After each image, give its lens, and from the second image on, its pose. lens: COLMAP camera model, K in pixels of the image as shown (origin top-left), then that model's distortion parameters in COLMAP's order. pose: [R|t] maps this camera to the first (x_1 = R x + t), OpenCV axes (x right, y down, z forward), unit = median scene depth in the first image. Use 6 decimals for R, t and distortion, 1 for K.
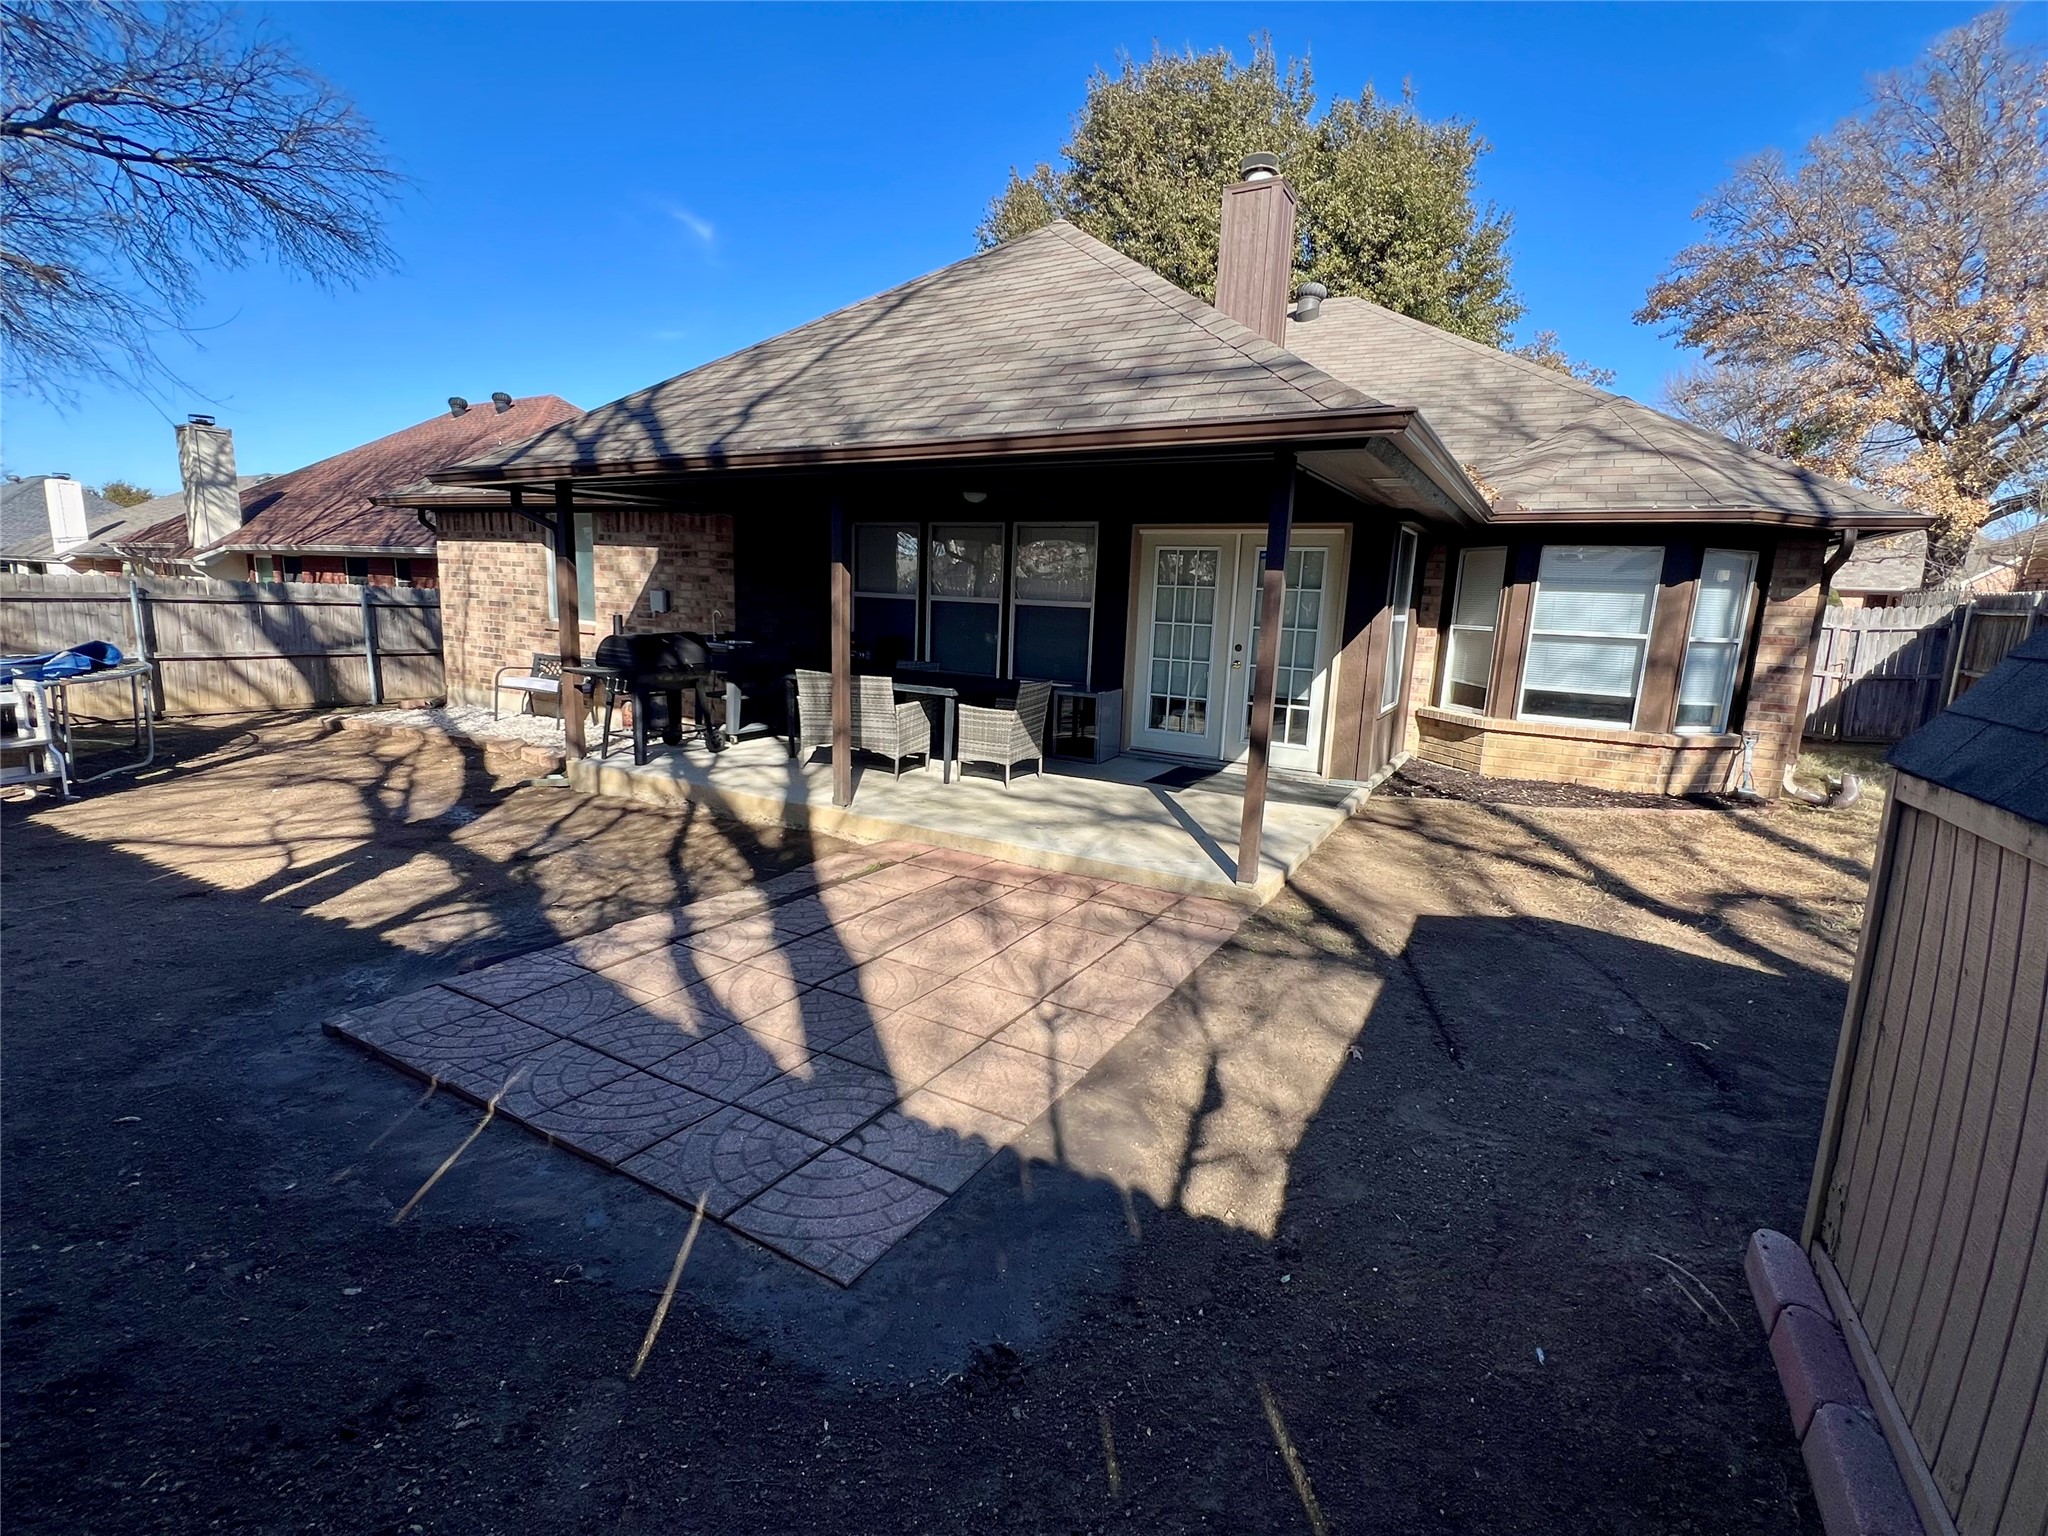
lens RADIAL K [[936.5, 0, 1027.5], [0, 936.5, 762.1], [0, 0, 1]] dist [0.000858, -0.000602]
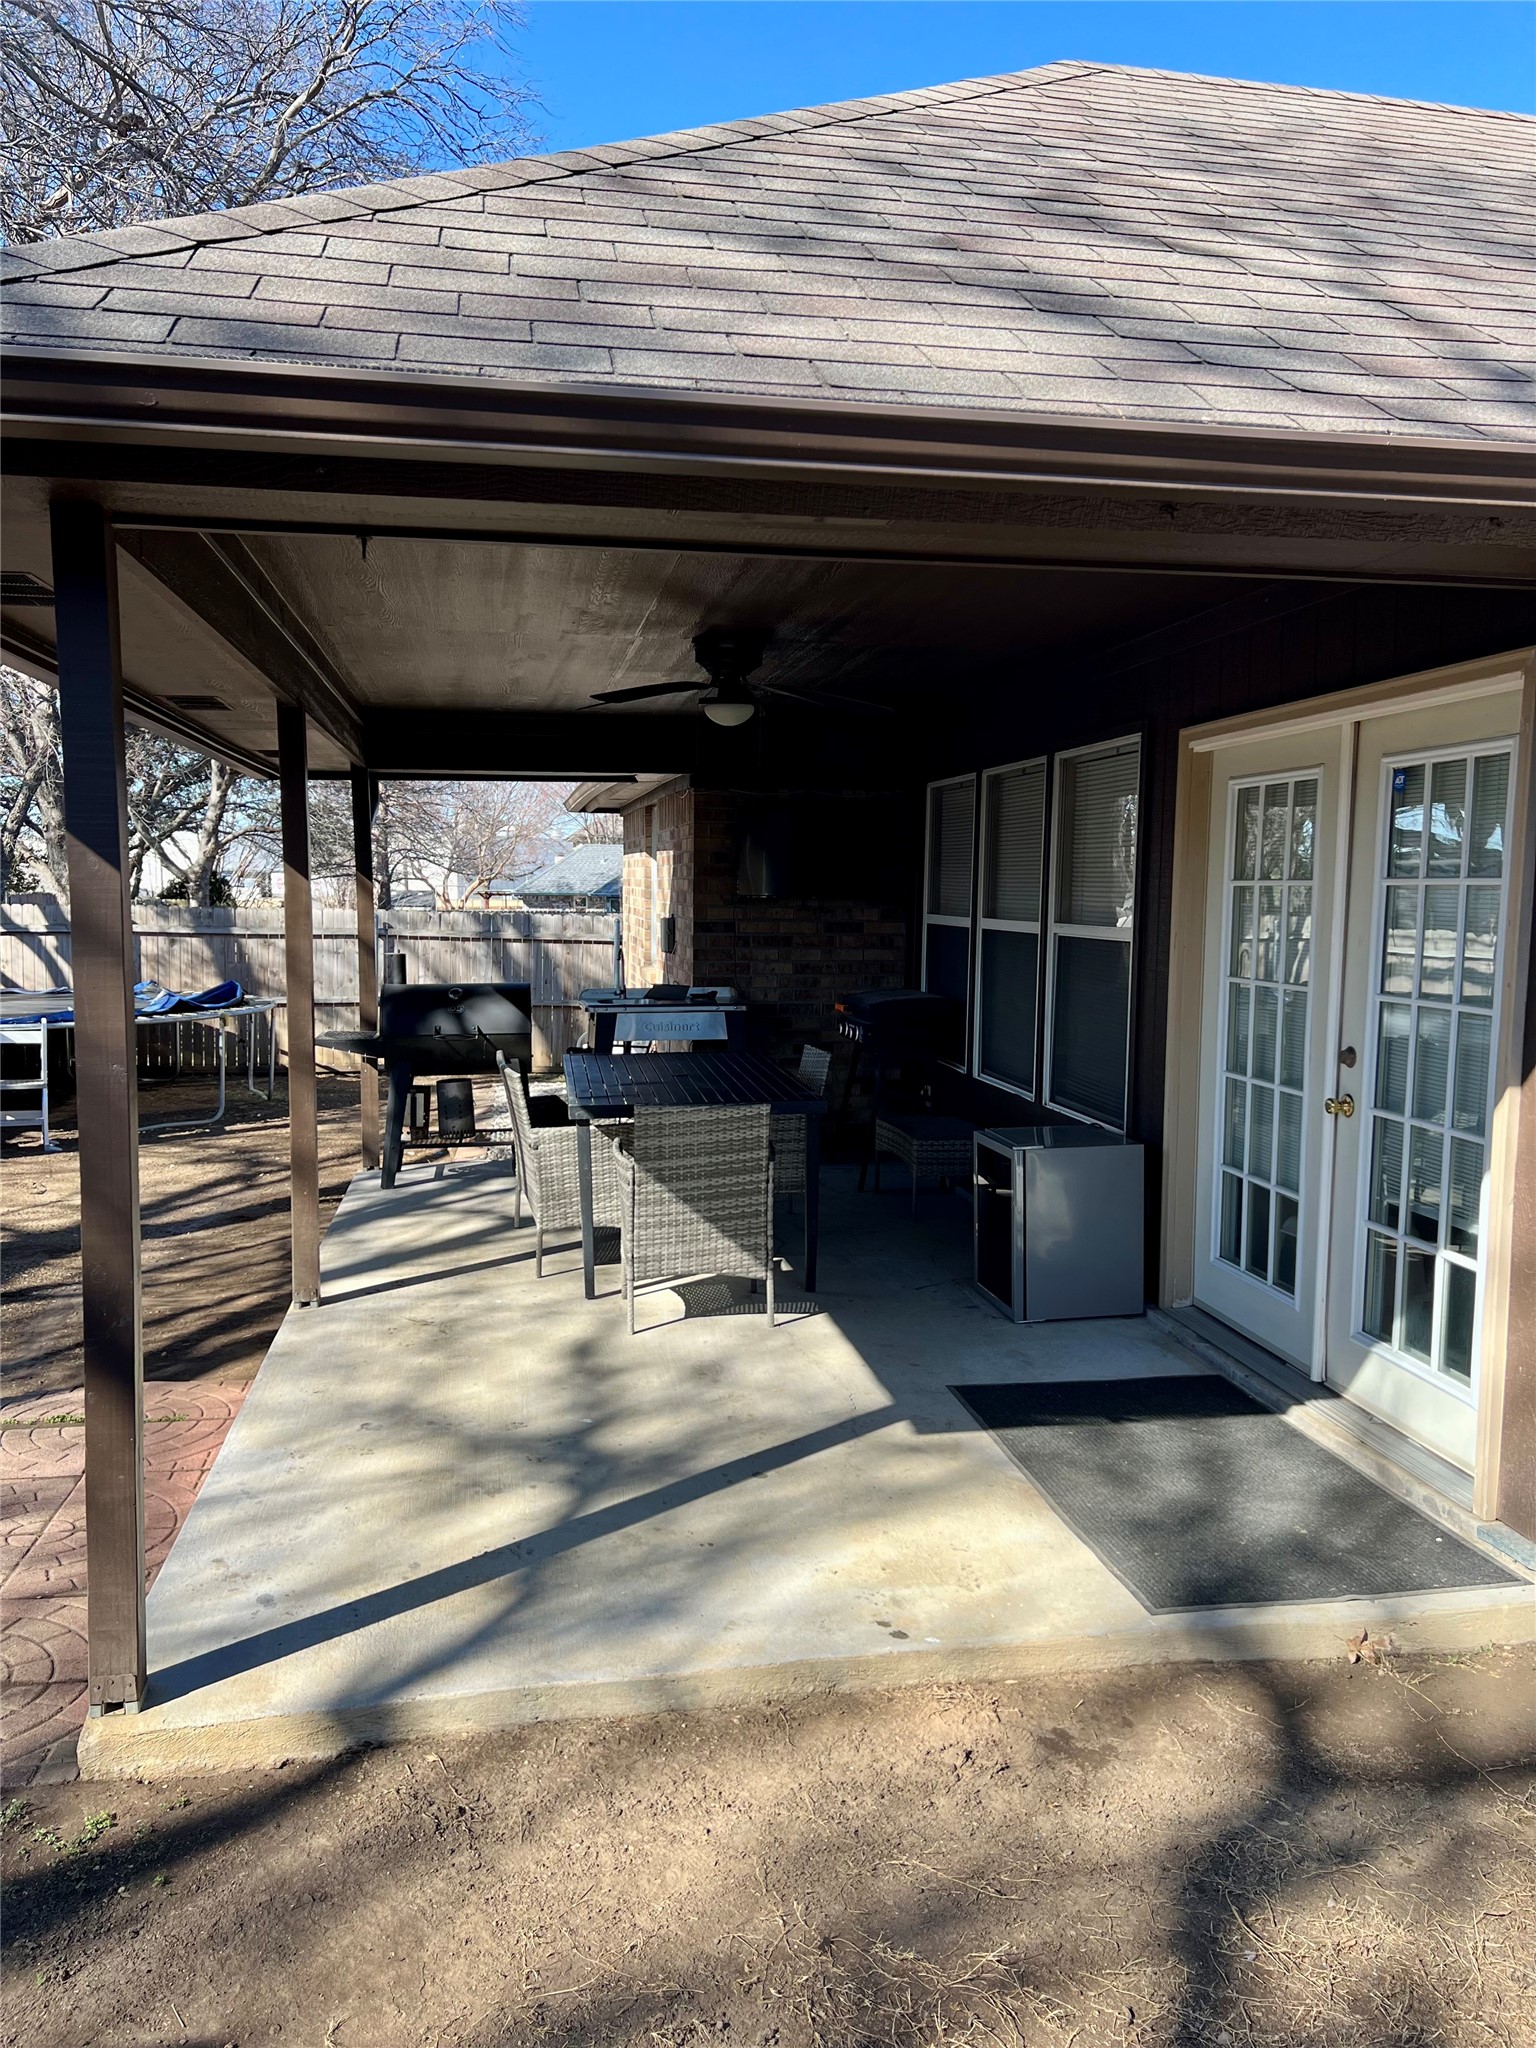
lens RADIAL K [[1540.2, 0, 770.7], [0, 1540.2, 1028.5], [0, 0, 1]] dist [0.060309, -0.046540]
pose [[0.643233, 0.040268, -0.764611, 0.530637], [-0.126576, 0.990469, -0.054319, -0.076899], [0.755136, 0.131721, 0.642199, 0.493992]]
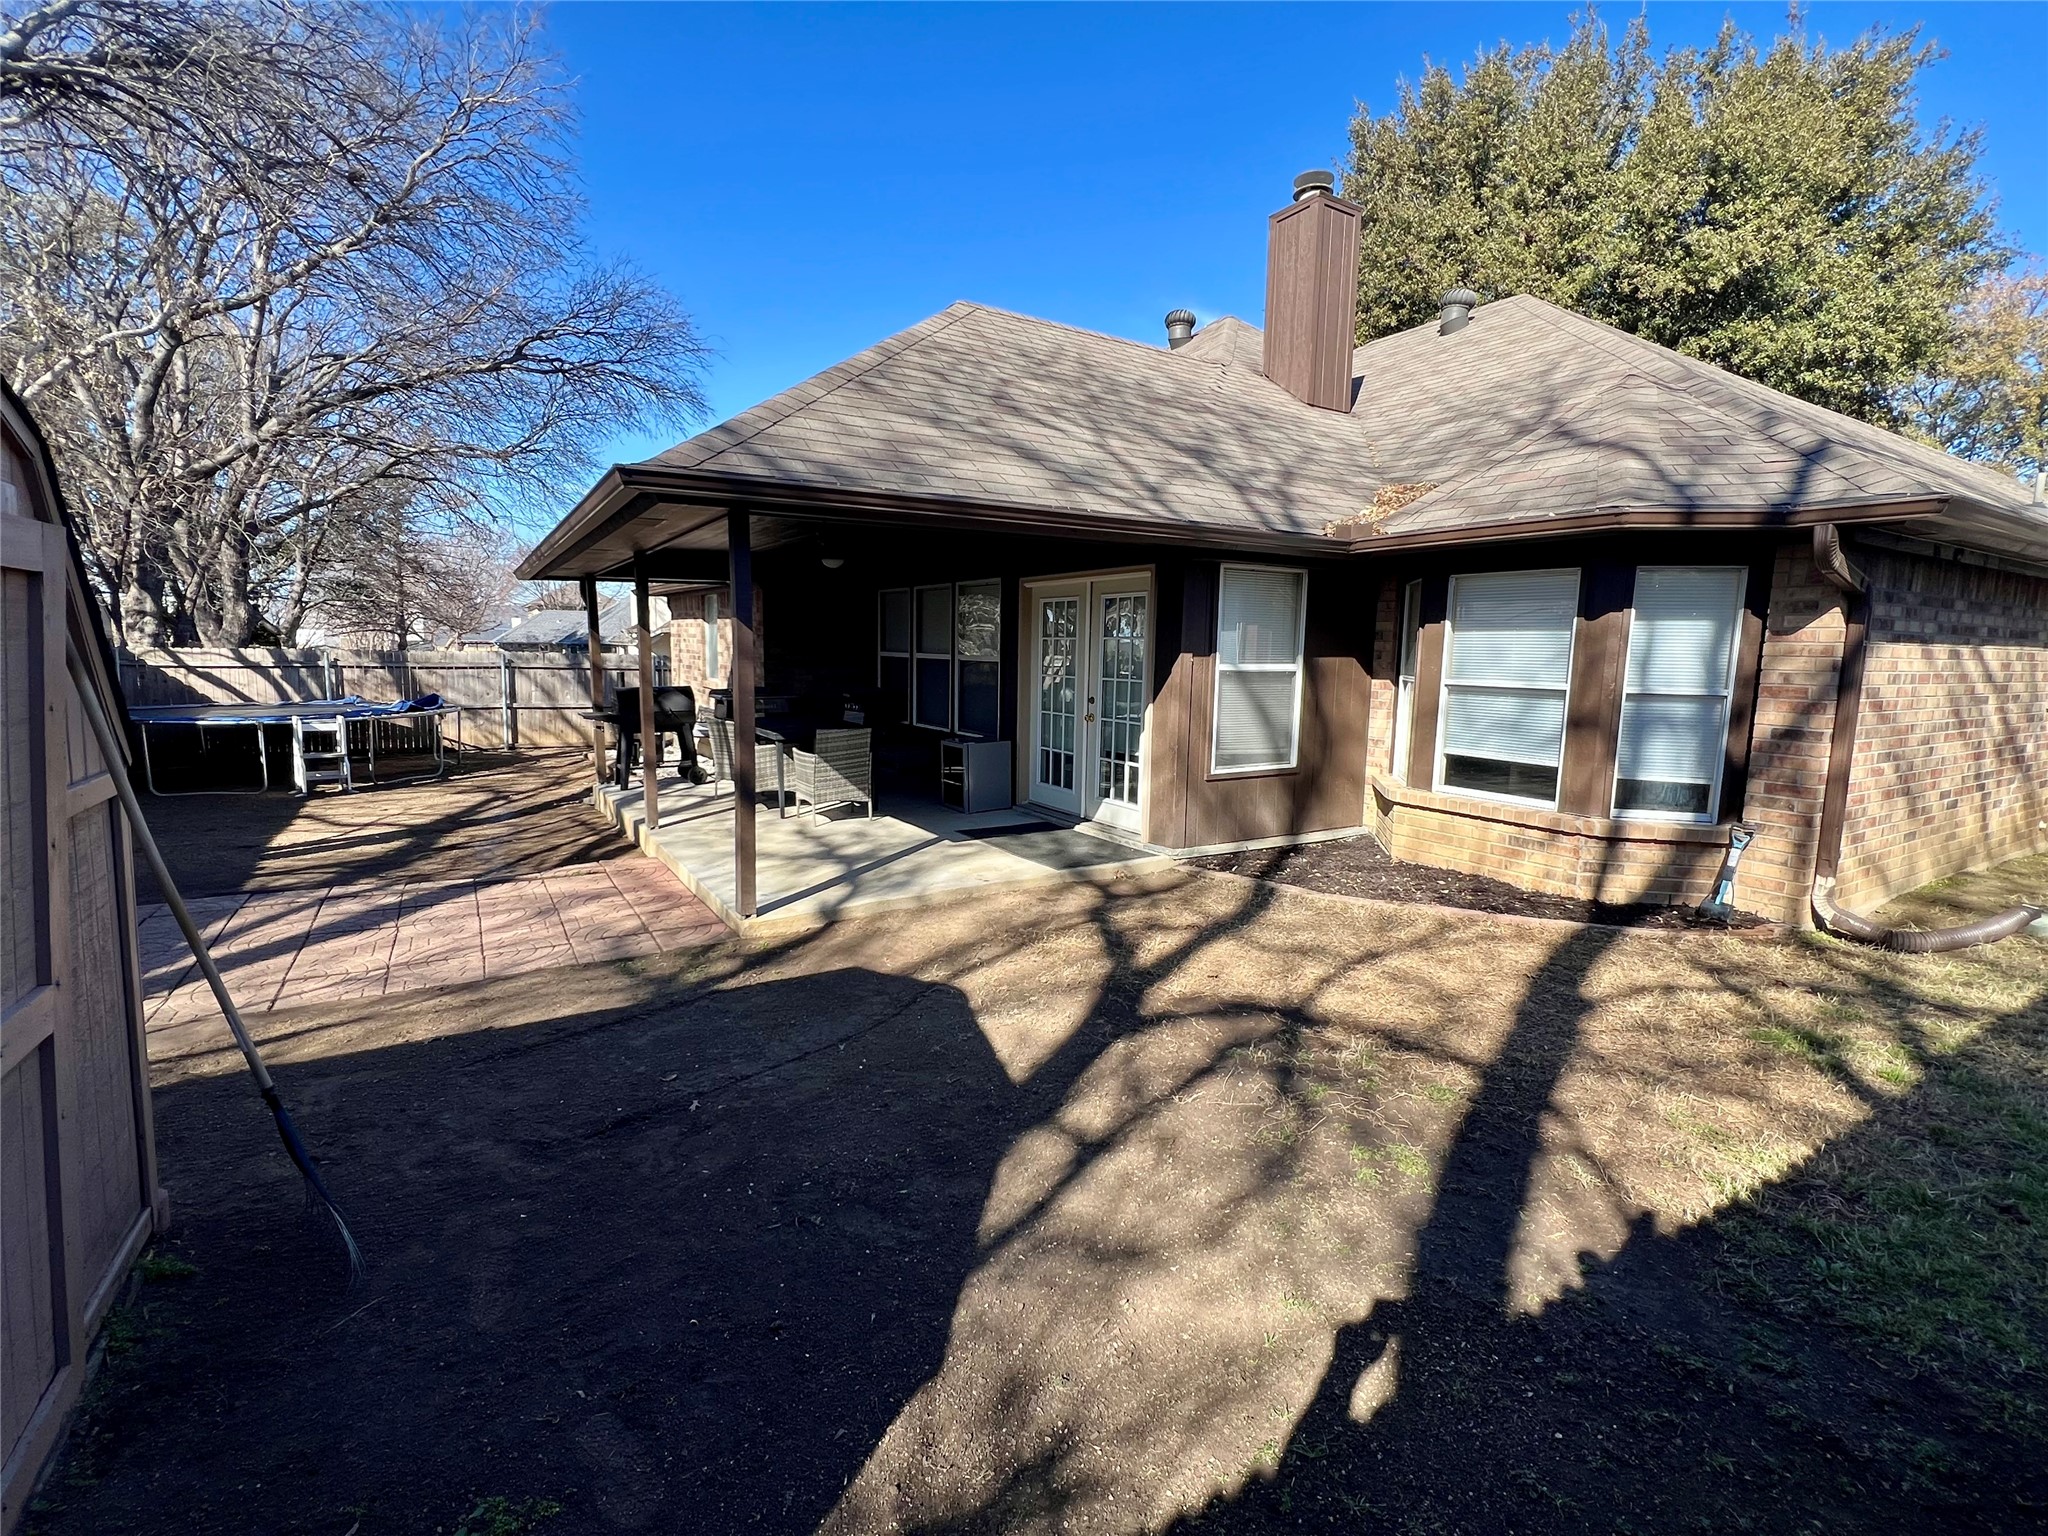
lens RADIAL K [[936.5, 0, 1020.5], [0, 936.5, 769.4], [0, 0, 1]] dist [0.000858, -0.000602]
pose [[0.879799, 0.039005, -0.473744, 0.628869], [-0.068968, 0.996556, -0.046032, -0.003157], [0.470317, 0.073172, 0.879459, 0.138042]]
